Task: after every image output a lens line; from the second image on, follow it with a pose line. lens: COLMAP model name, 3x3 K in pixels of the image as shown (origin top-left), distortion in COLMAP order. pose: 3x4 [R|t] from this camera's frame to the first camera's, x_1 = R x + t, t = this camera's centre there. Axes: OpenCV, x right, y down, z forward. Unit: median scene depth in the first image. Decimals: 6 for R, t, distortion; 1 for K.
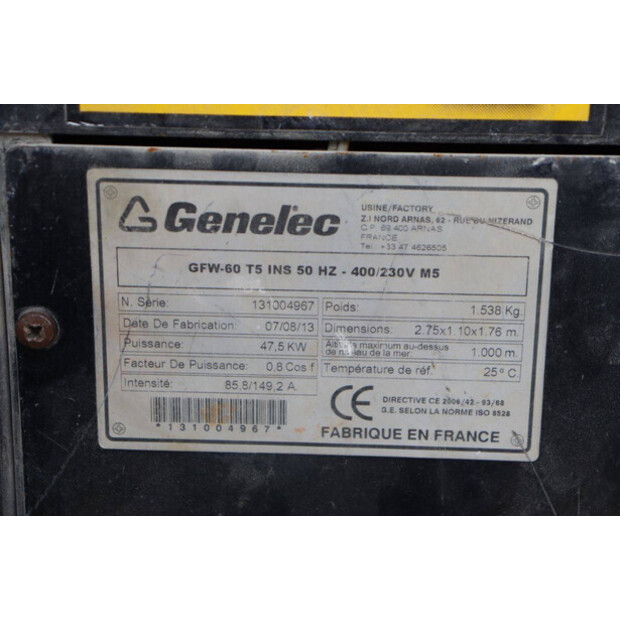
lens RADIAL K [[1494.8, 0, 310.1], [0, 1494.8, 310.5], [0, 0, 1]] dist [0.310082, 0.000000]
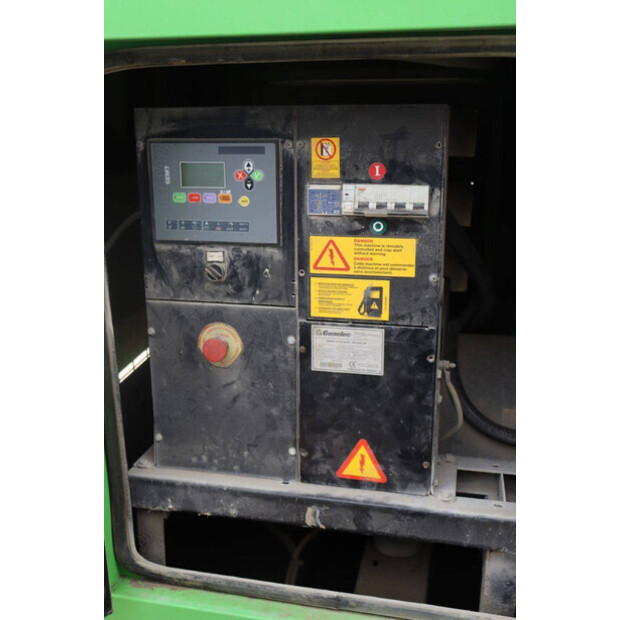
lens RADIAL K [[657.0, 0, 310.1], [0, 657.0, 310.1], [0, 0, 1]] dist [-0.000874, 0.000000]
pose [[0.986170, 0.028559, -0.163255, 0.297591], [-0.040742, 0.996589, -0.071770, 0.042466], [0.160649, 0.077428, 0.983970, -1.731261]]
